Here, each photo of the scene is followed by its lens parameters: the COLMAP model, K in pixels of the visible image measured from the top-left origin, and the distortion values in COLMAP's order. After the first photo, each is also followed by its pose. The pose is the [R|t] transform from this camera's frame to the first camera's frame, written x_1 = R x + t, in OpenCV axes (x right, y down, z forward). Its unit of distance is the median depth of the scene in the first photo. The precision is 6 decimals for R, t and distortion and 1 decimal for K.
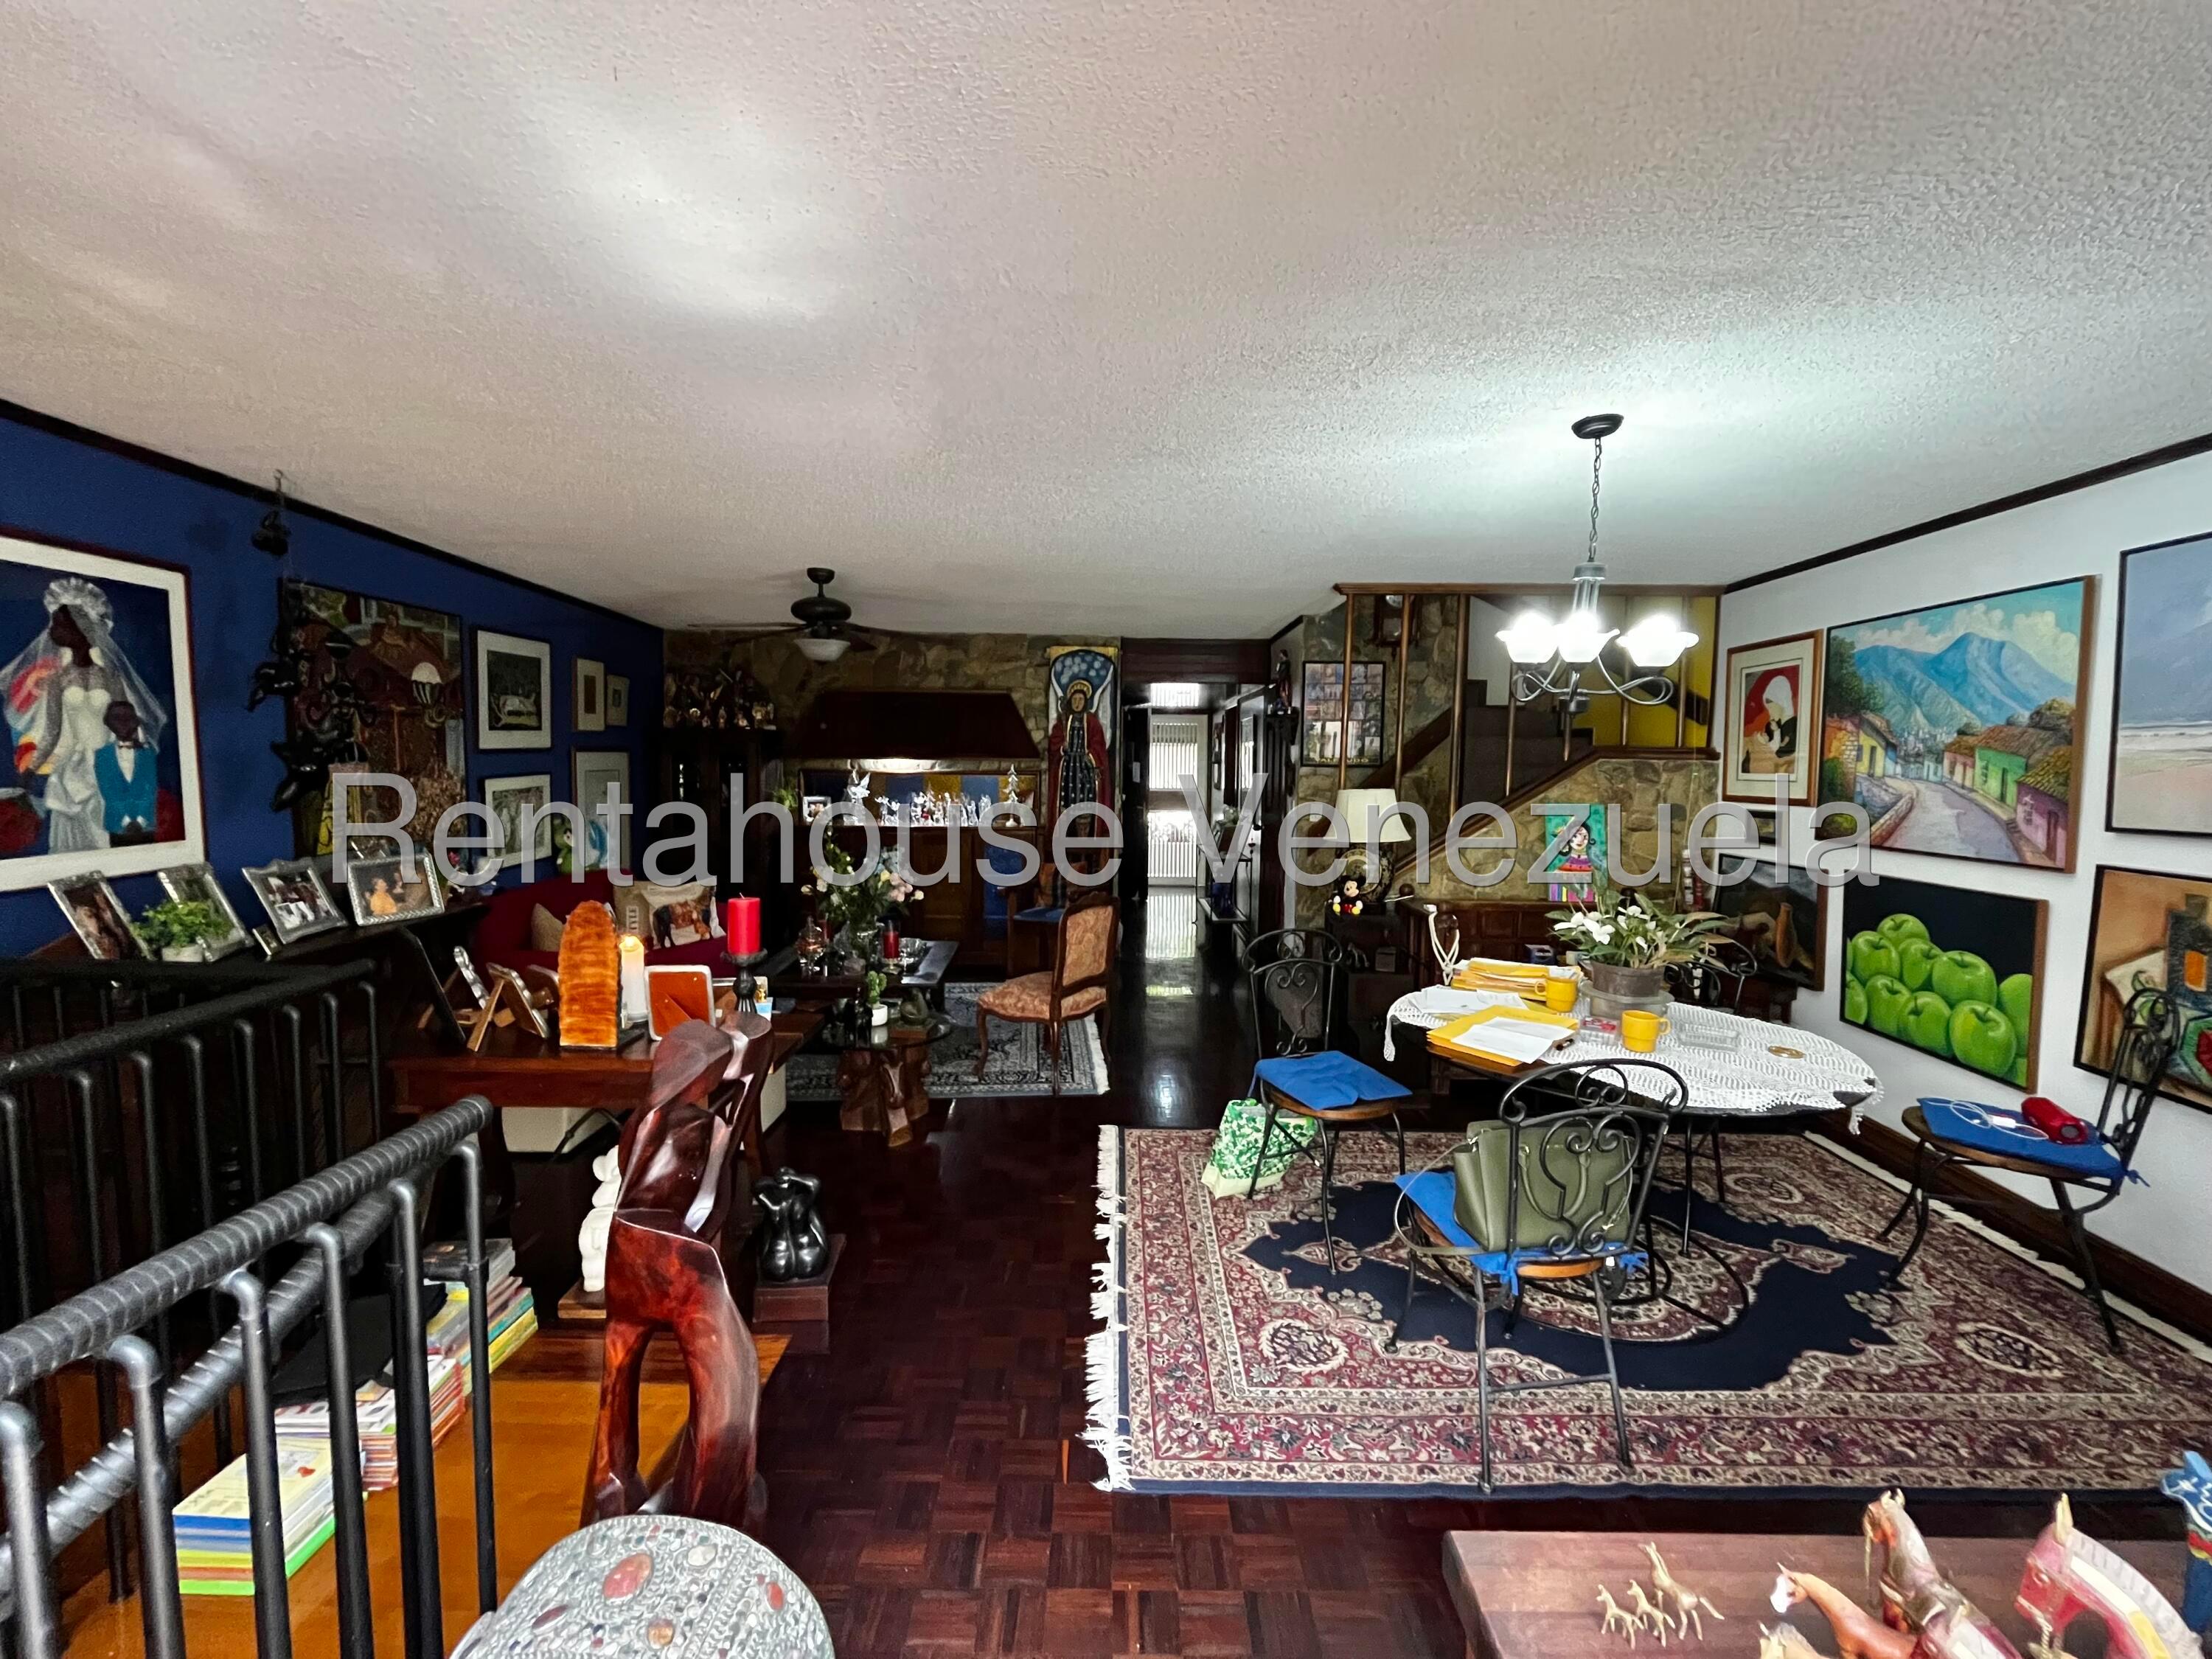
lens RADIAL K [[896.9, 0, 1108.1], [0, 896.9, 821.7], [0, 0, 1]] dist [-0.005874, 0.001222]
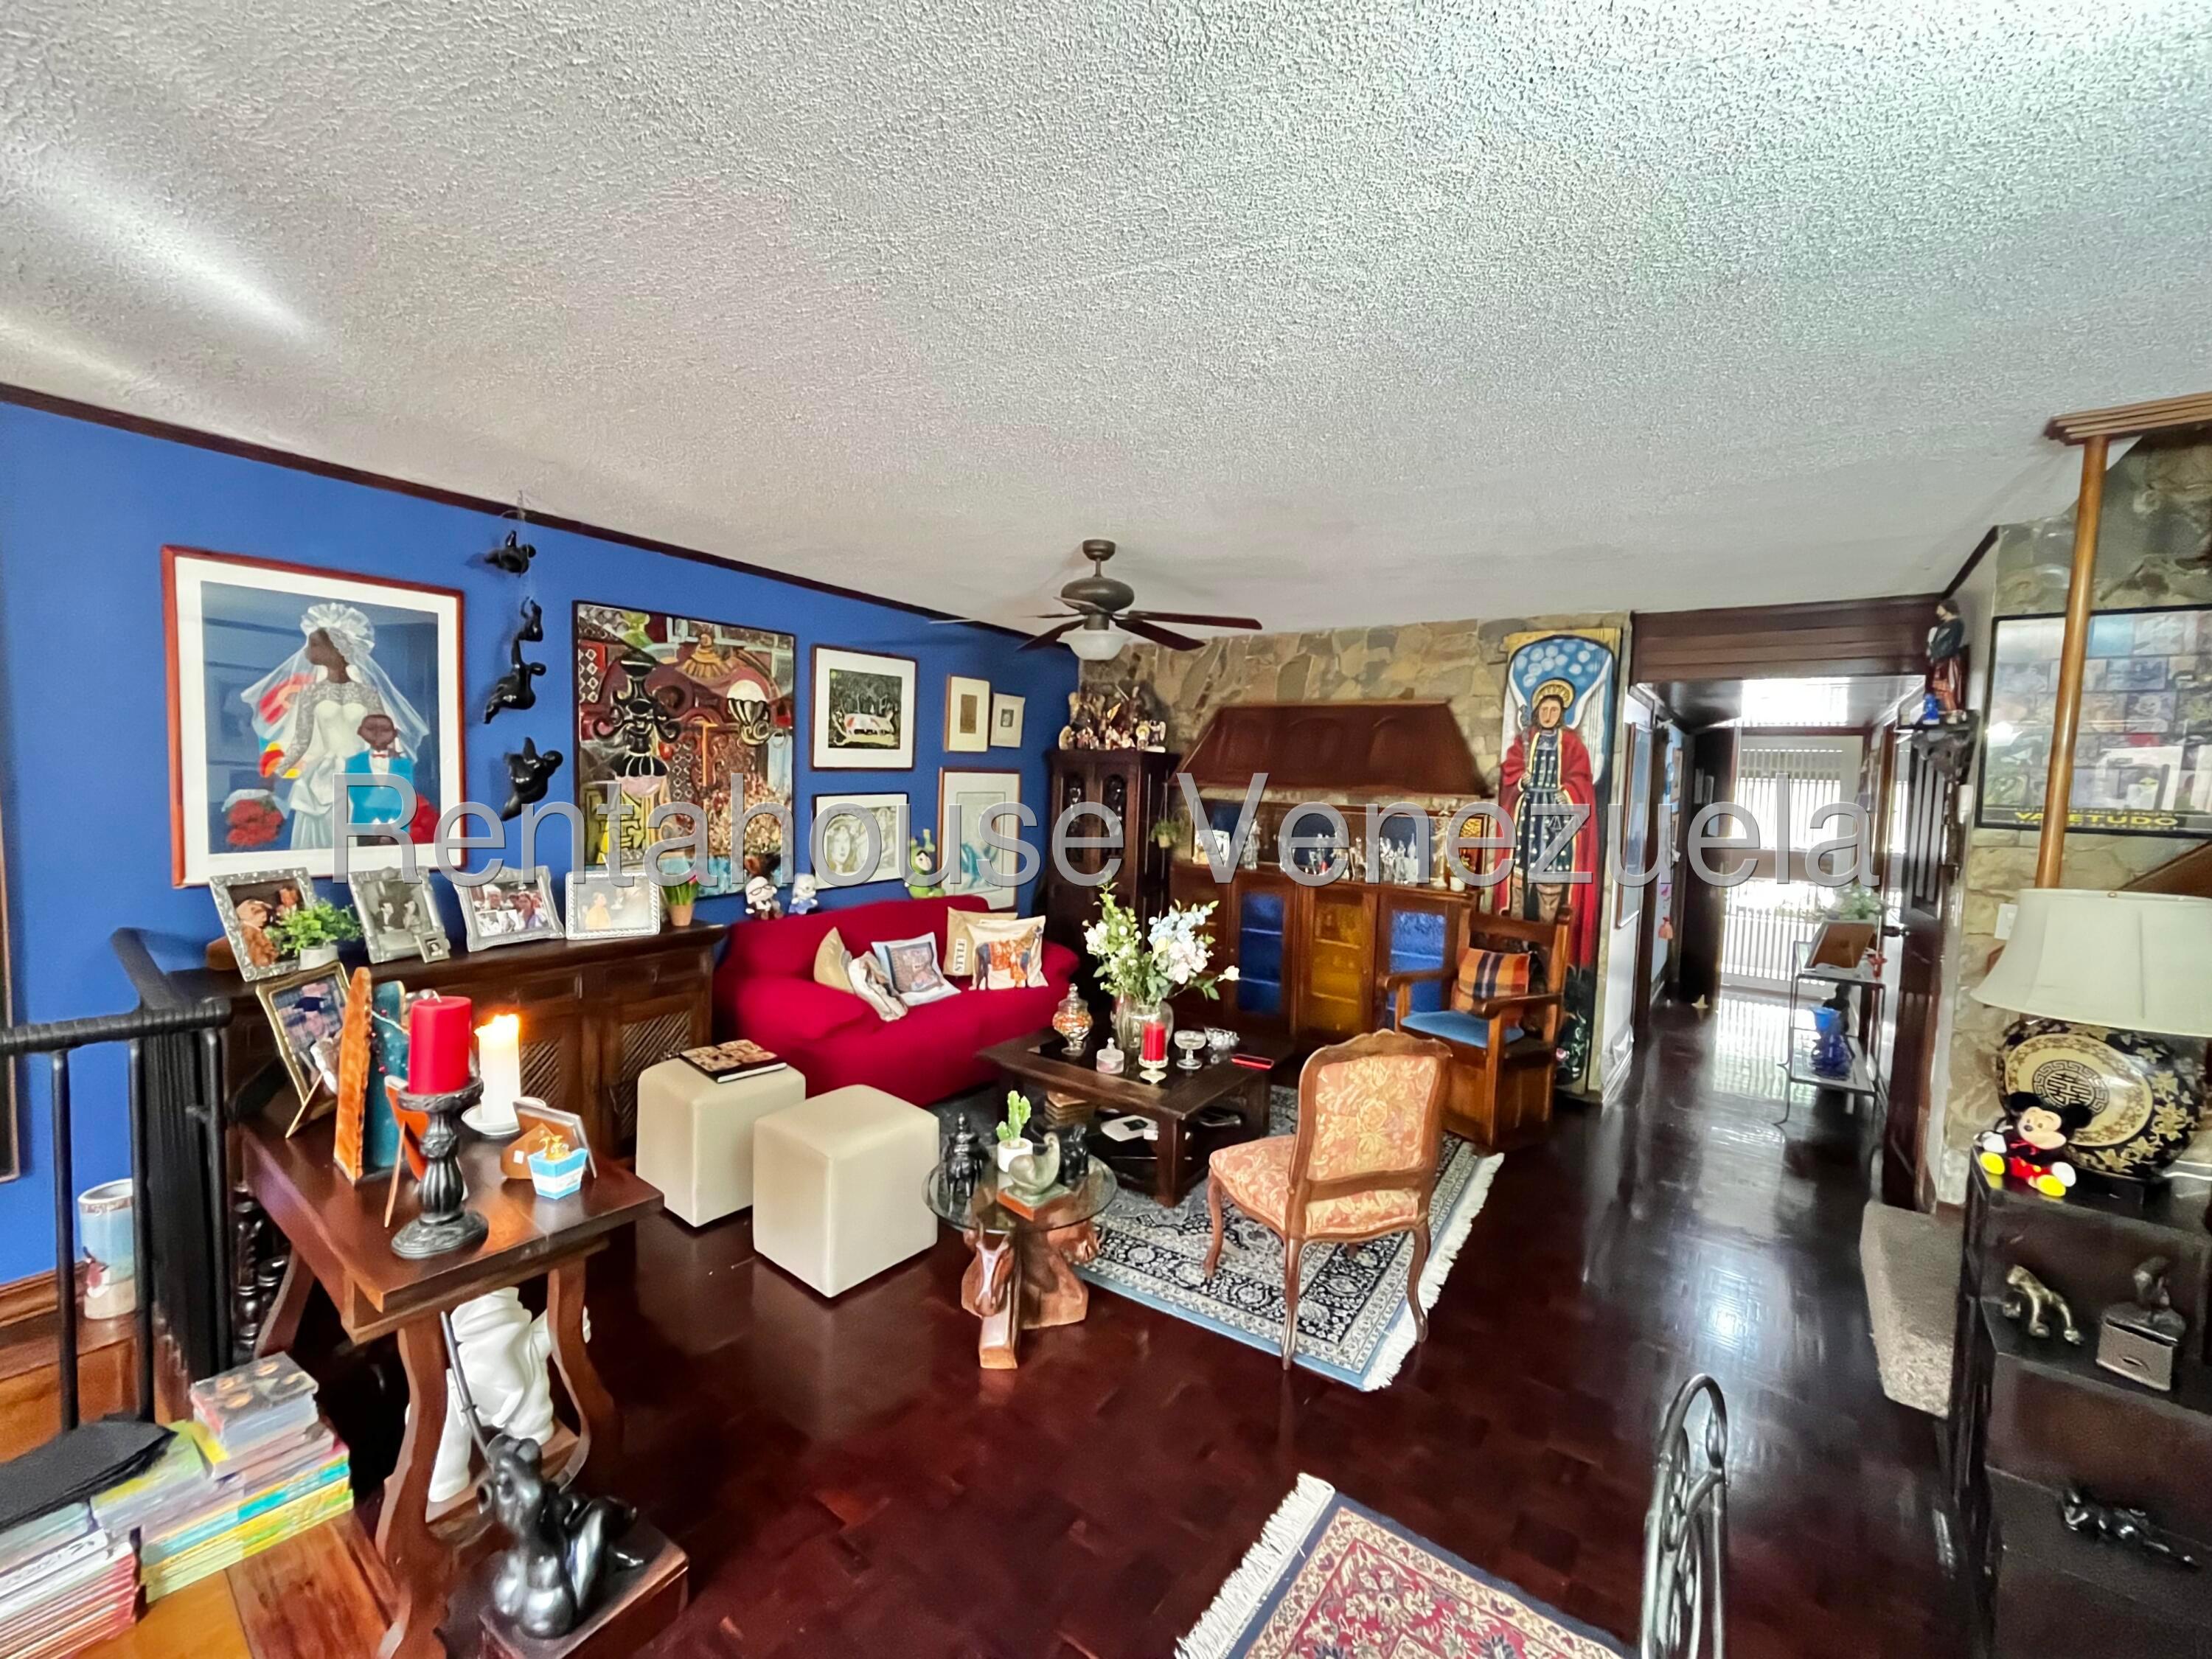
lens RADIAL K [[896.9, 0, 1109.2], [0, 896.9, 824.1], [0, 0, 1]] dist [-0.005874, 0.001222]
pose [[0.796368, 0.051903, -0.602581, 0.214783], [-0.070365, 0.997496, -0.007075, -0.042375], [0.600705, 0.048035, 0.798026, 0.509293]]
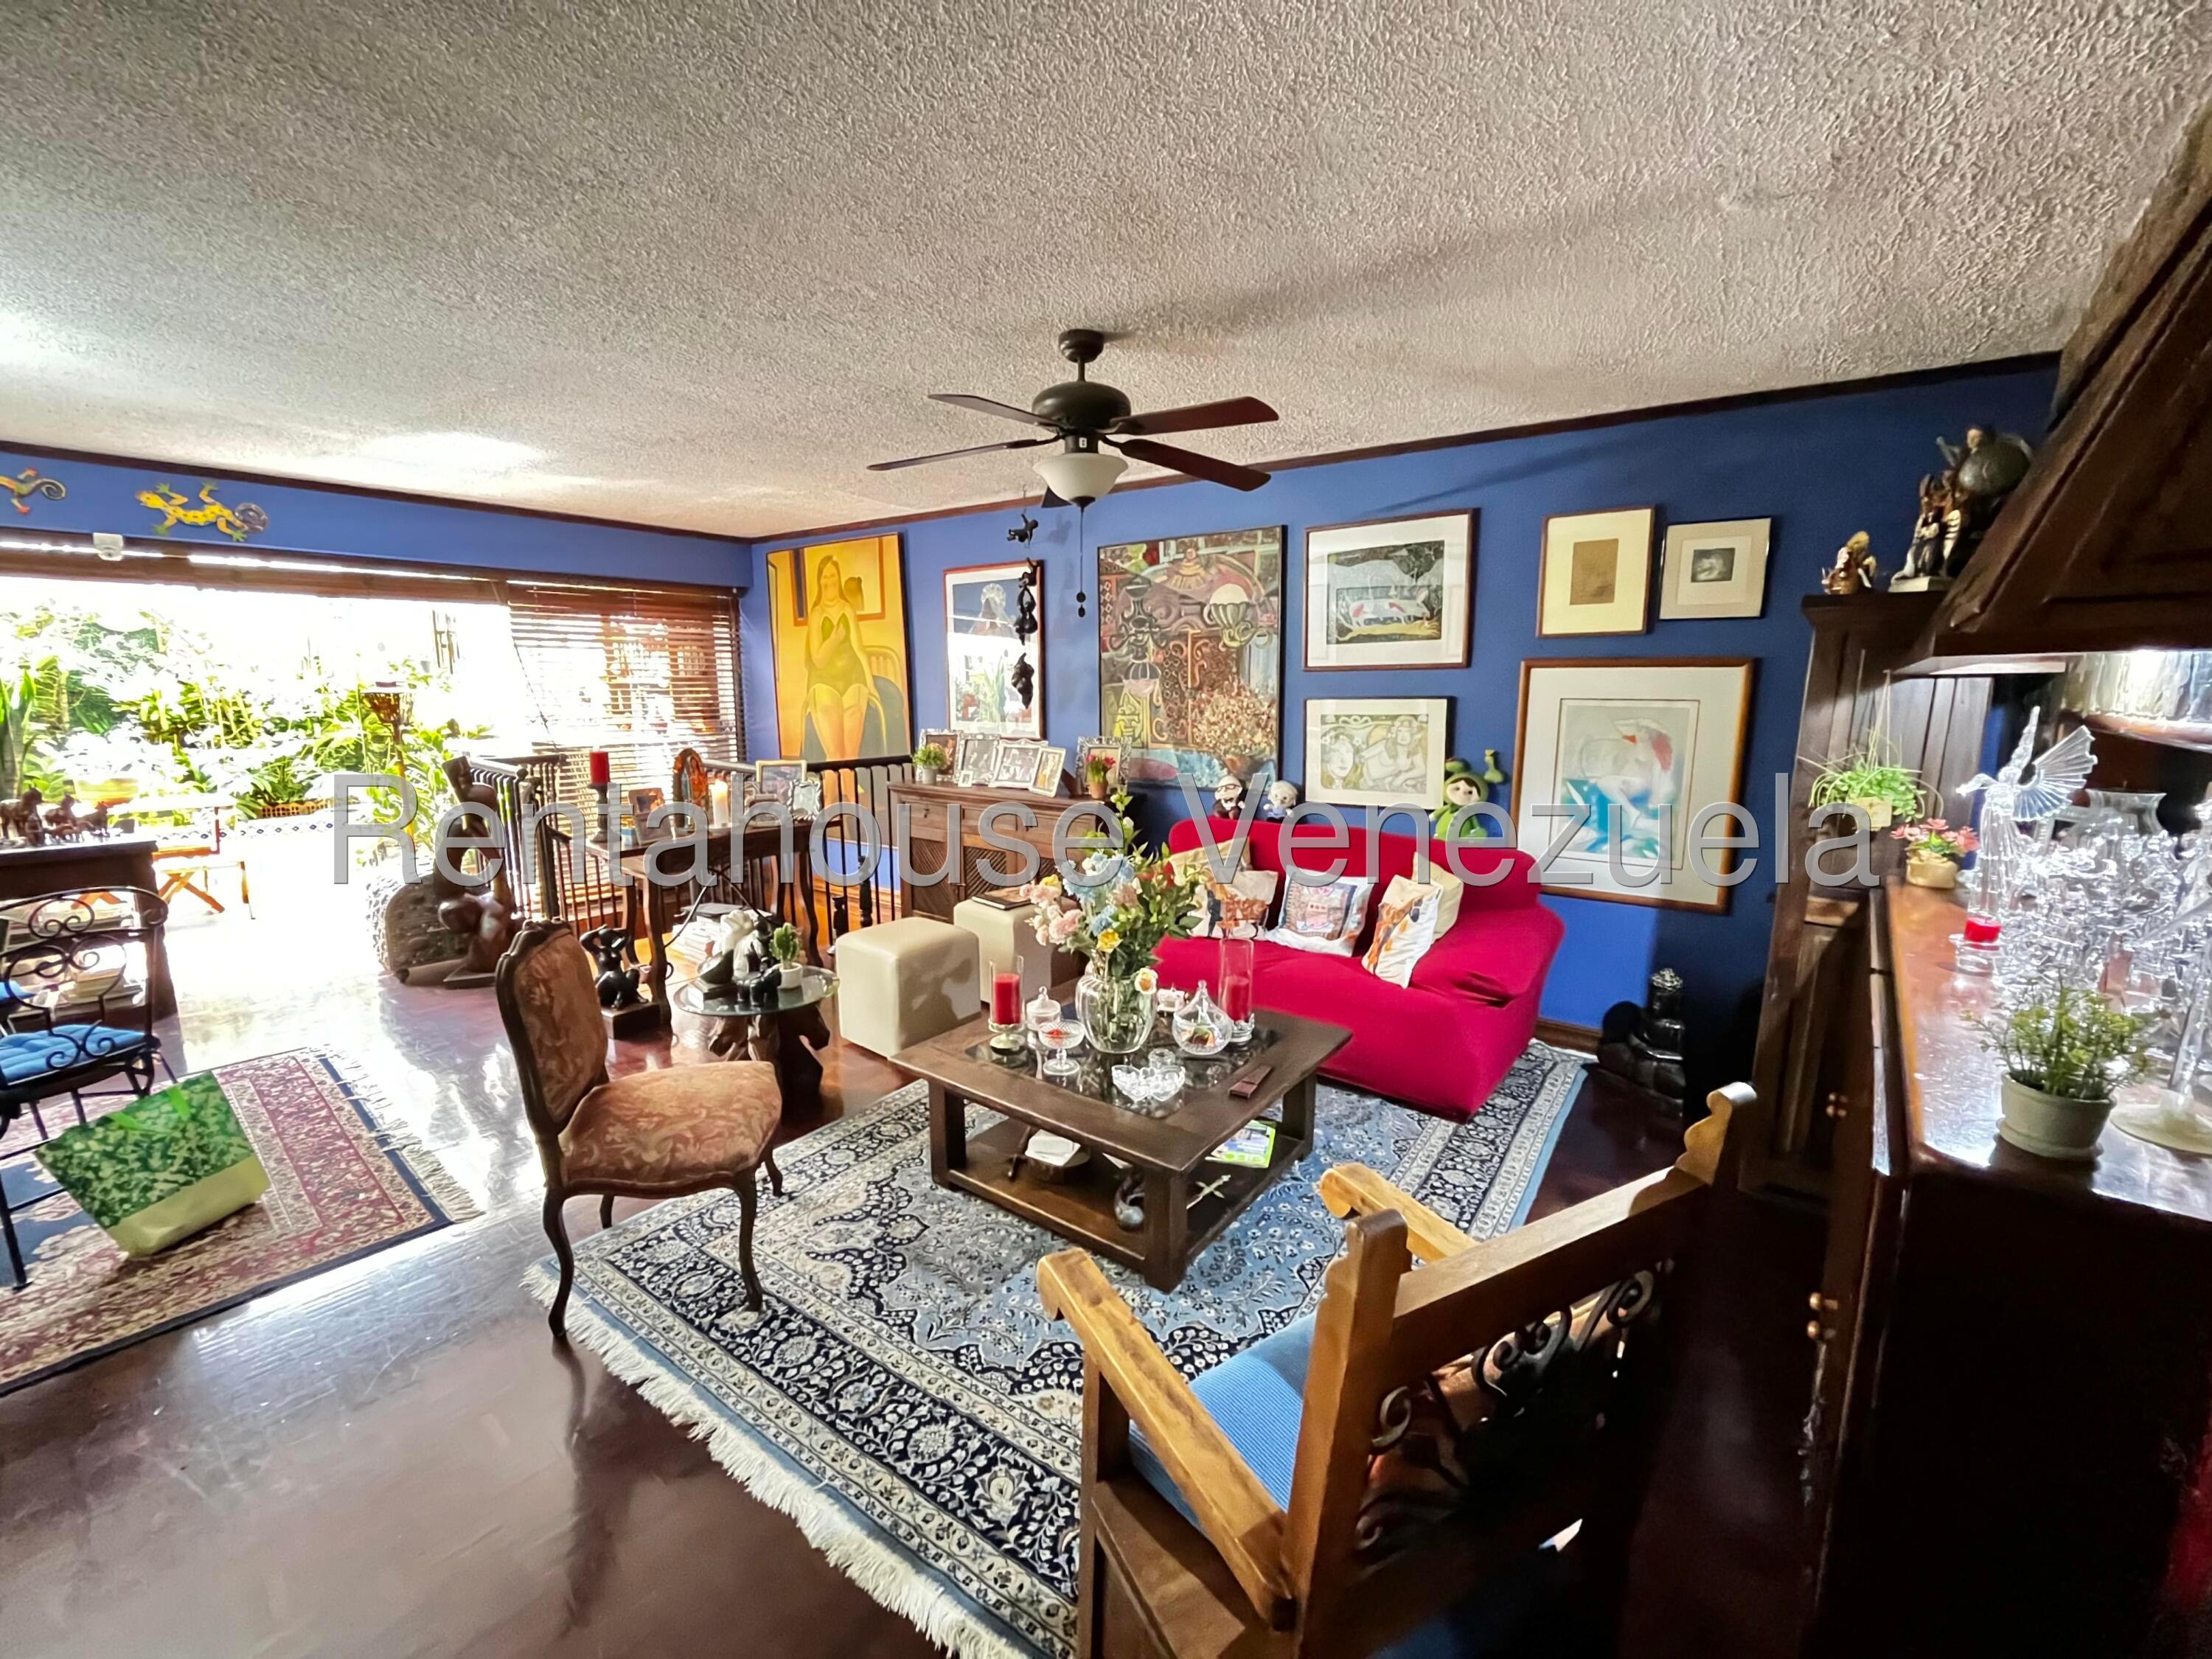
lens RADIAL K [[896.9, 0, 1109.8], [0, 896.9, 824.6], [0, 0, 1]] dist [-0.005874, 0.001222]
pose [[-0.635451, 0.108367, -0.764499, 0.183815], [-0.066743, 0.978688, 0.194205, -0.111184], [0.769251, 0.174433, -0.614676, 1.826189]]
